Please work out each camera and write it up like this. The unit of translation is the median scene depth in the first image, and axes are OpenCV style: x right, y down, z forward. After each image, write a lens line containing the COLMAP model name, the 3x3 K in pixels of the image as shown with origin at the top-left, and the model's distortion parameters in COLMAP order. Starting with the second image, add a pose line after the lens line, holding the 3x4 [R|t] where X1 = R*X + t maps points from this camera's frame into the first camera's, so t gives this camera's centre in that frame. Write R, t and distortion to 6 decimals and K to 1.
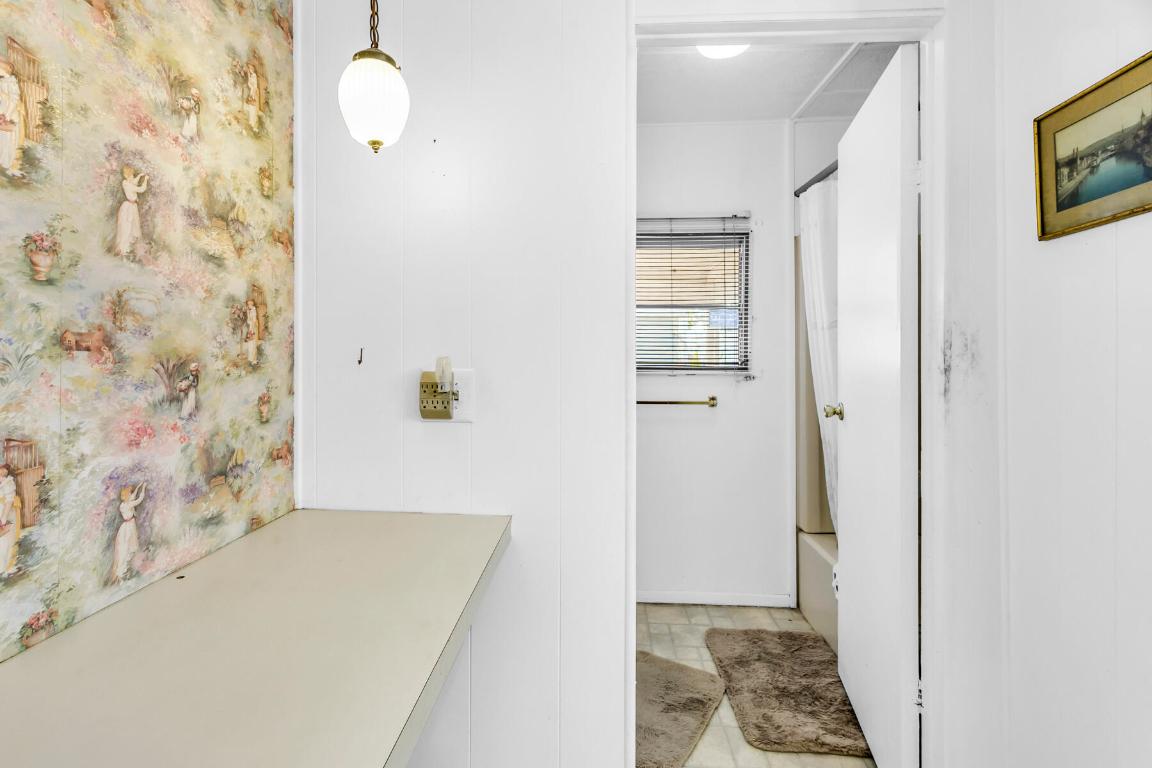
lens RADIAL K [[559.6, 0, 595.1], [0, 559.6, 352.1], [0, 0, 1]] dist [-0.004865, 0.003954]
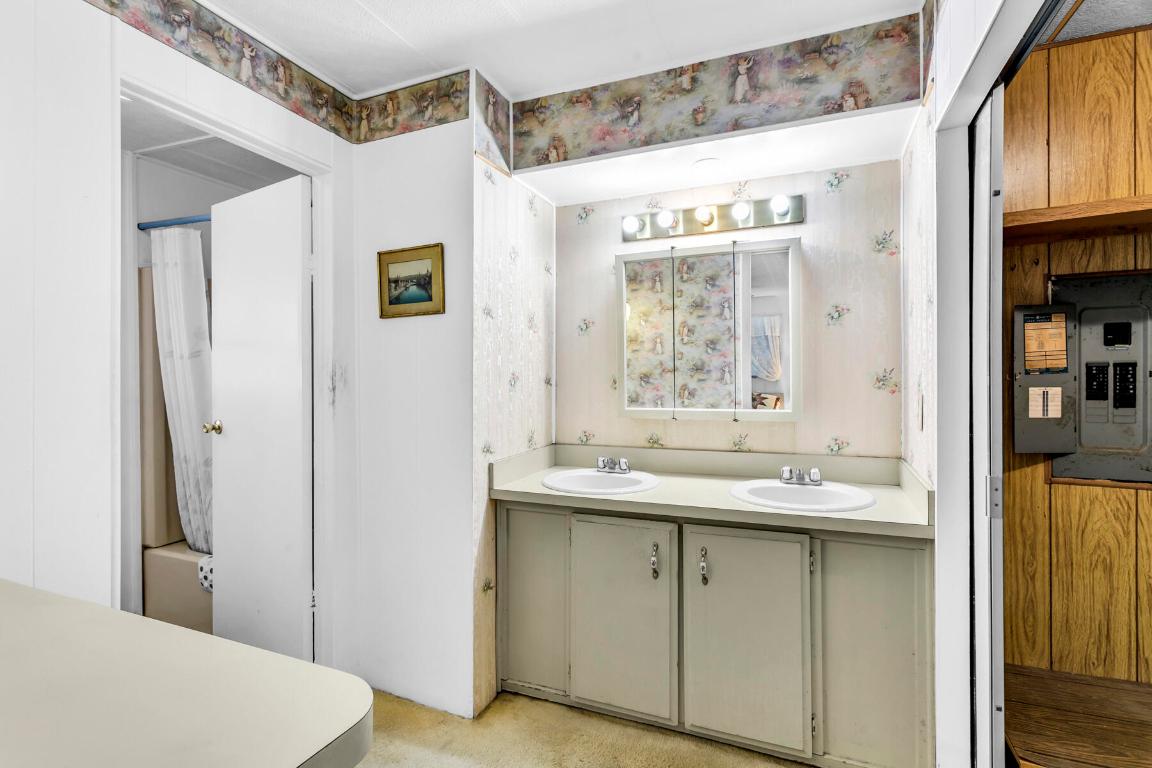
lens RADIAL K [[559.6, 0, 570.6], [0, 559.6, 379.8], [0, 0, 1]] dist [-0.004865, 0.003954]
pose [[0.327144, -0.003597, 0.944967, -0.726879], [0.002854, 0.999992, 0.002818, 0.002704], [-0.944970, 0.001775, 0.327152, -0.202281]]
